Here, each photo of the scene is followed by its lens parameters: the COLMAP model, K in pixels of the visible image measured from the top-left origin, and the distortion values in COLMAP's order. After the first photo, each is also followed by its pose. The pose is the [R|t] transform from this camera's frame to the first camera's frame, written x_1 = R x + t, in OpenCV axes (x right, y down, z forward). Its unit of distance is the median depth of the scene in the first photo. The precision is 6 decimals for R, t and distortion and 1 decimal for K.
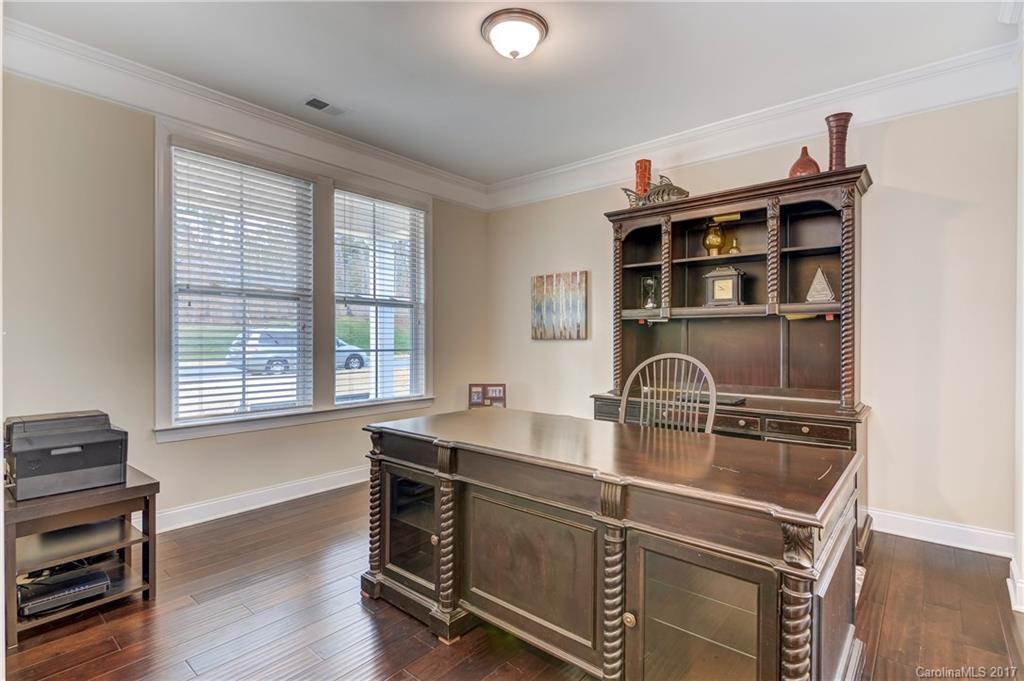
lens RADIAL K [[488.1, 0, 512.7], [0, 488.1, 341.1], [0, 0, 1]] dist [-0.002149, -0.002785]
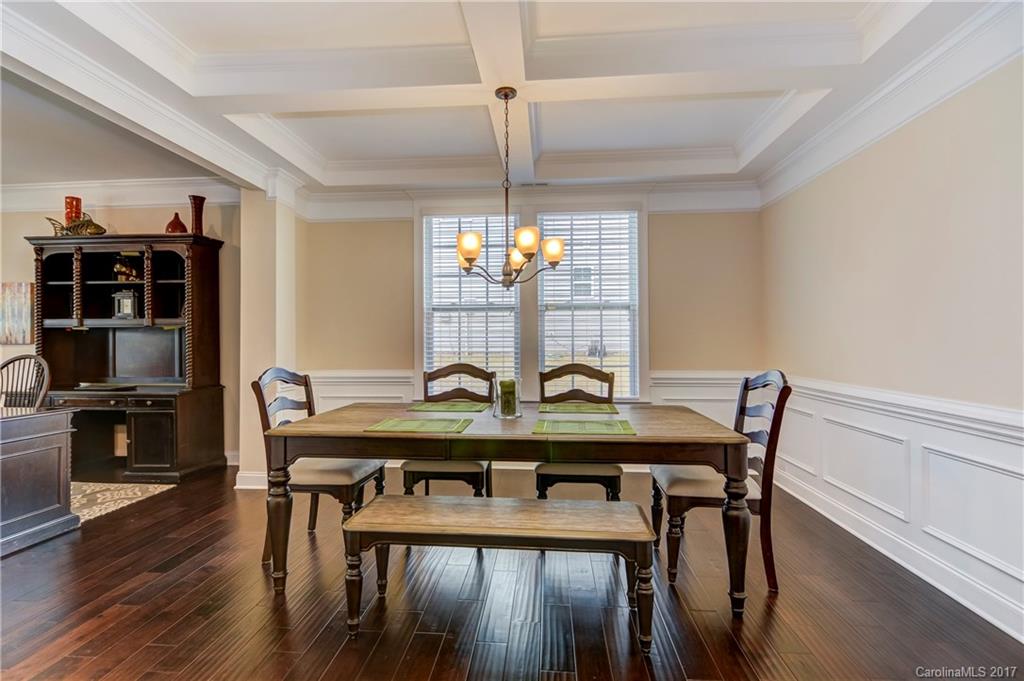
lens RADIAL K [[488.1, 0, 515.5], [0, 488.1, 339.2], [0, 0, 1]] dist [-0.002149, -0.002785]
pose [[0.798465, -0.000103, 0.602041, 0.460142], [0.008139, 0.999910, -0.010623, 0.007009], [-0.601986, 0.013382, 0.798395, -0.691384]]
